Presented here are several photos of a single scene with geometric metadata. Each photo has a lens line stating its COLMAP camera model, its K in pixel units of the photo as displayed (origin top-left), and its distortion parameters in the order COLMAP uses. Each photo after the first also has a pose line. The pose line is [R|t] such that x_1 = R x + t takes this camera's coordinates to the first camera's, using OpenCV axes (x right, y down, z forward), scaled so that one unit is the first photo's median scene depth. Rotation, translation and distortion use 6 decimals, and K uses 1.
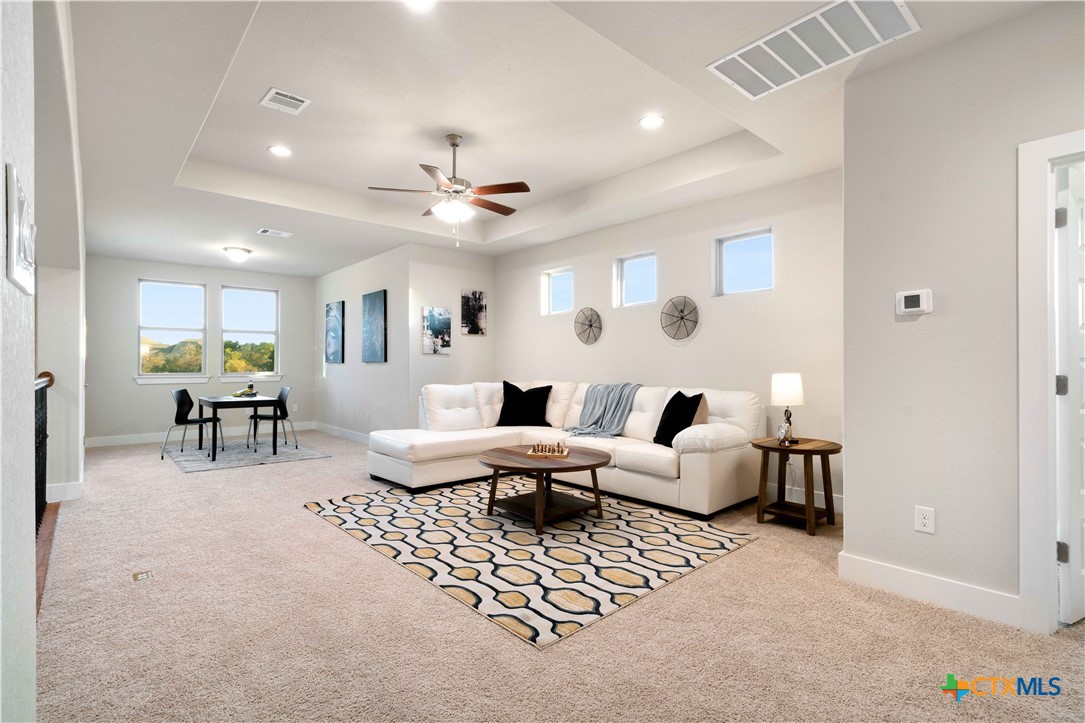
lens RADIAL K [[524.0, 0, 547.0], [0, 524.0, 361.2], [0, 0, 1]] dist [-0.002543, 0.004887]
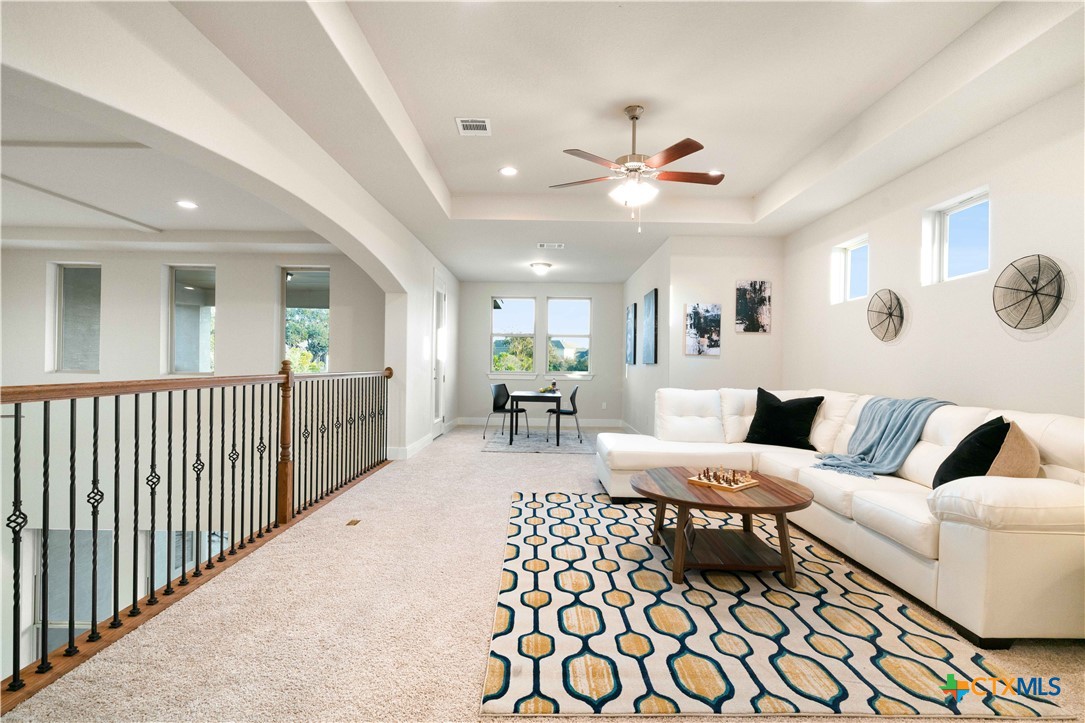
lens RADIAL K [[524.0, 0, 544.9], [0, 524.0, 364.8], [0, 0, 1]] dist [-0.002543, 0.004887]
pose [[0.735891, 0.012149, -0.676992, 0.254187], [-0.011929, 0.999916, 0.004978, 0.001870], [0.676995, 0.004412, 0.735974, 0.198776]]
